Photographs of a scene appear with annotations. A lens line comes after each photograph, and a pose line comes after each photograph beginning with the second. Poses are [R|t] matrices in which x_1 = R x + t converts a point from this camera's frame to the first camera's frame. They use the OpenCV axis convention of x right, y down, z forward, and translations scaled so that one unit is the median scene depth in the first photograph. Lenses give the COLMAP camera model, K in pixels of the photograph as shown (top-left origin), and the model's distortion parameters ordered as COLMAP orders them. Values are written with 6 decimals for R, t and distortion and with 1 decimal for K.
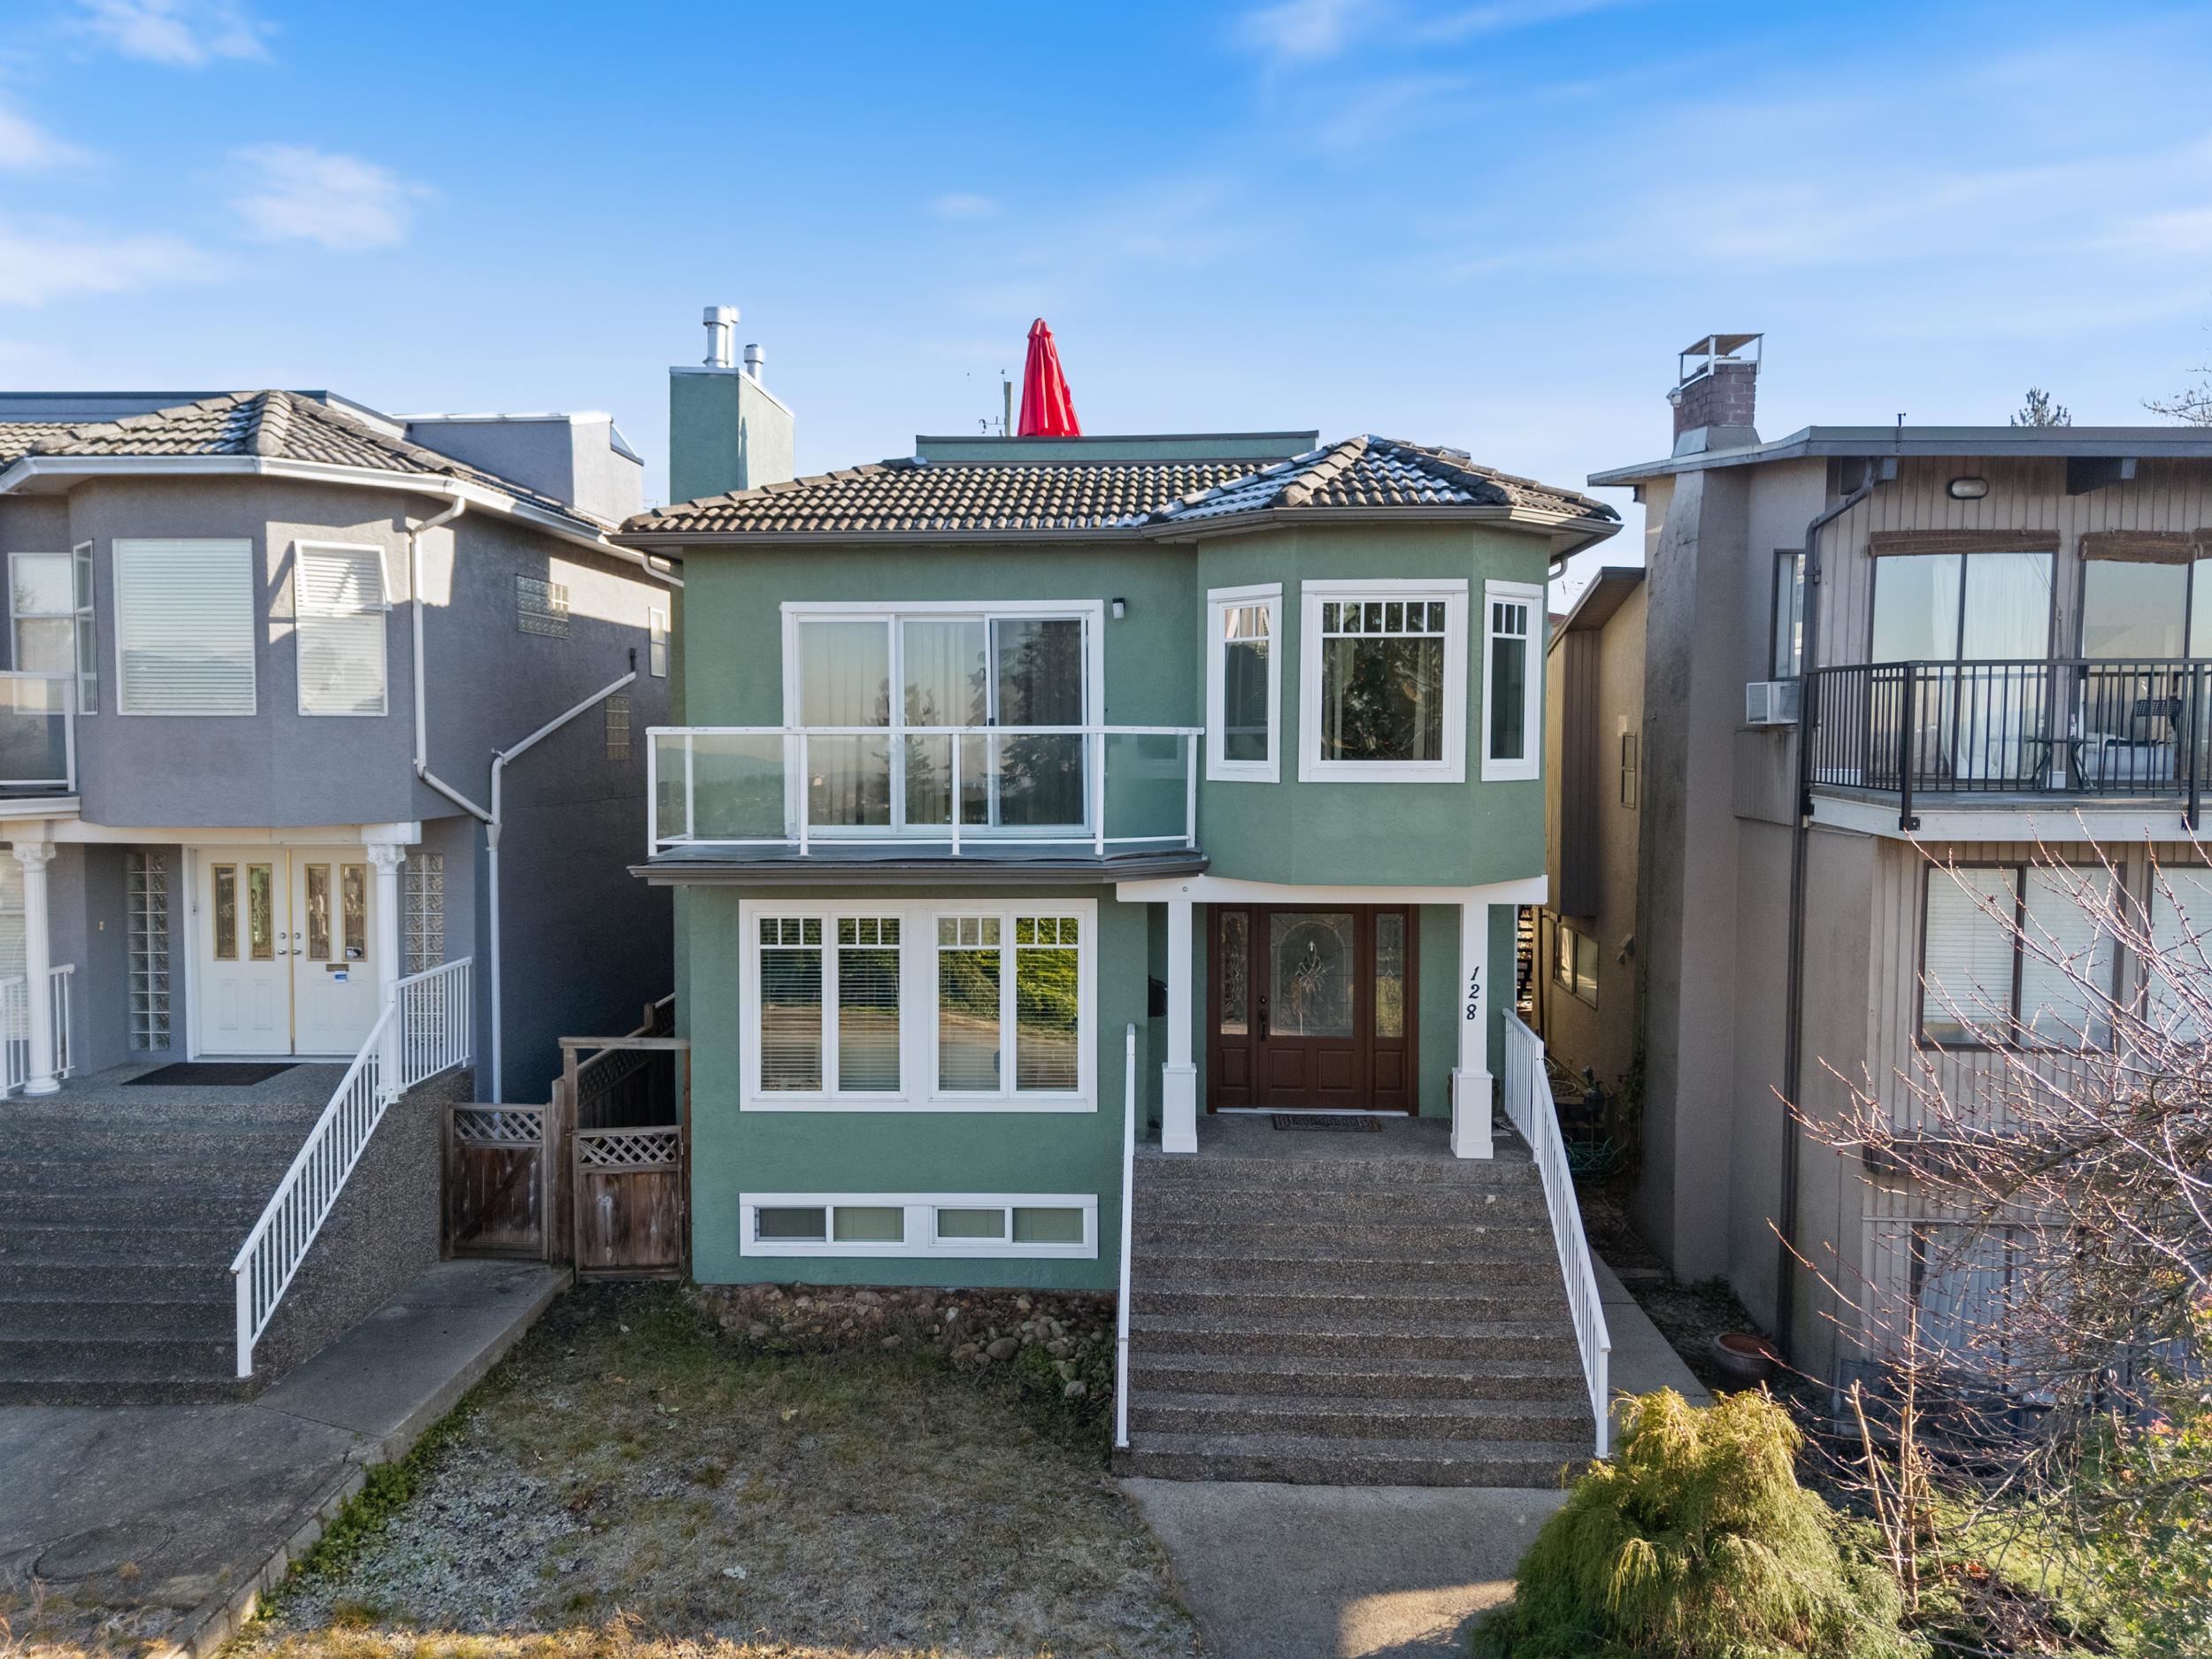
lens RADIAL K [[1614.4, 0, 1106.0], [0, 1614.4, 829.5], [0, 0, 1]] dist [0.077198, -0.060993]
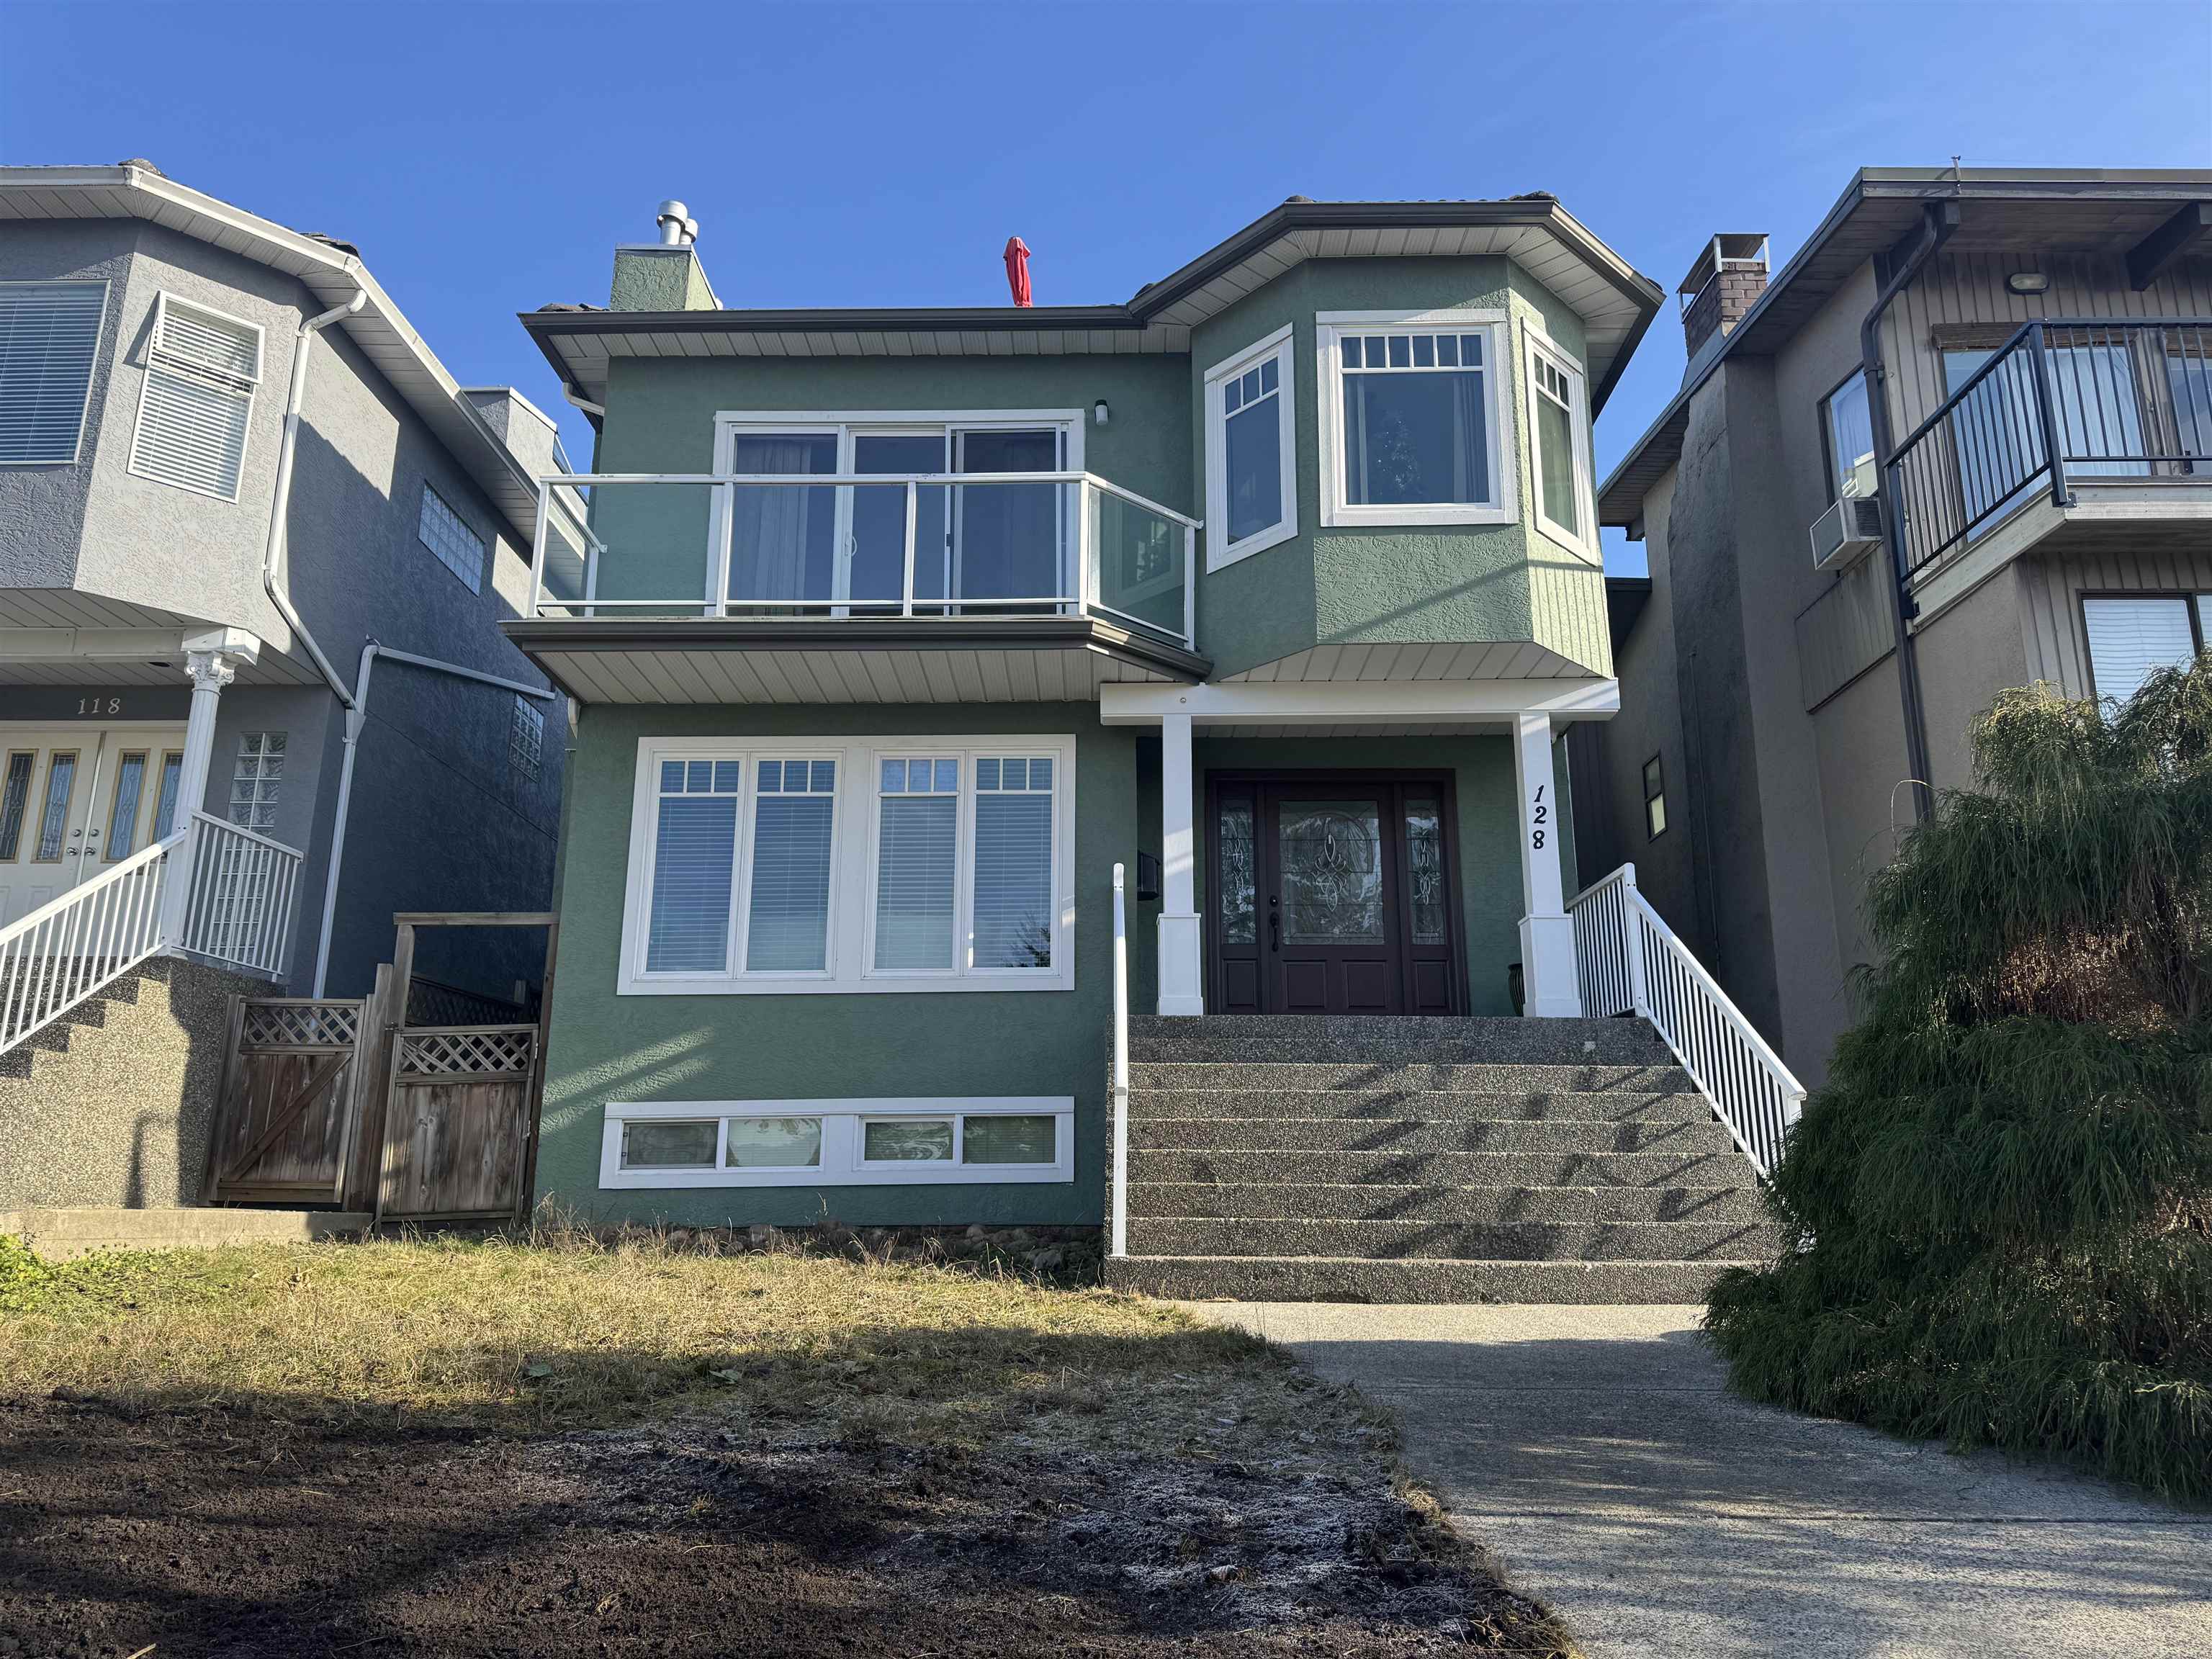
lens RADIAL K [[1521.9, 0, 1106.0], [0, 1521.9, 829.5], [0, 0, 1]] dist [0.080515, -0.109652]
pose [[0.999462, 0.008339, 0.031711, -0.014361], [0.001607, 0.953496, -0.301401, 0.323072], [-0.032749, 0.301290, 0.952970, 0.268413]]
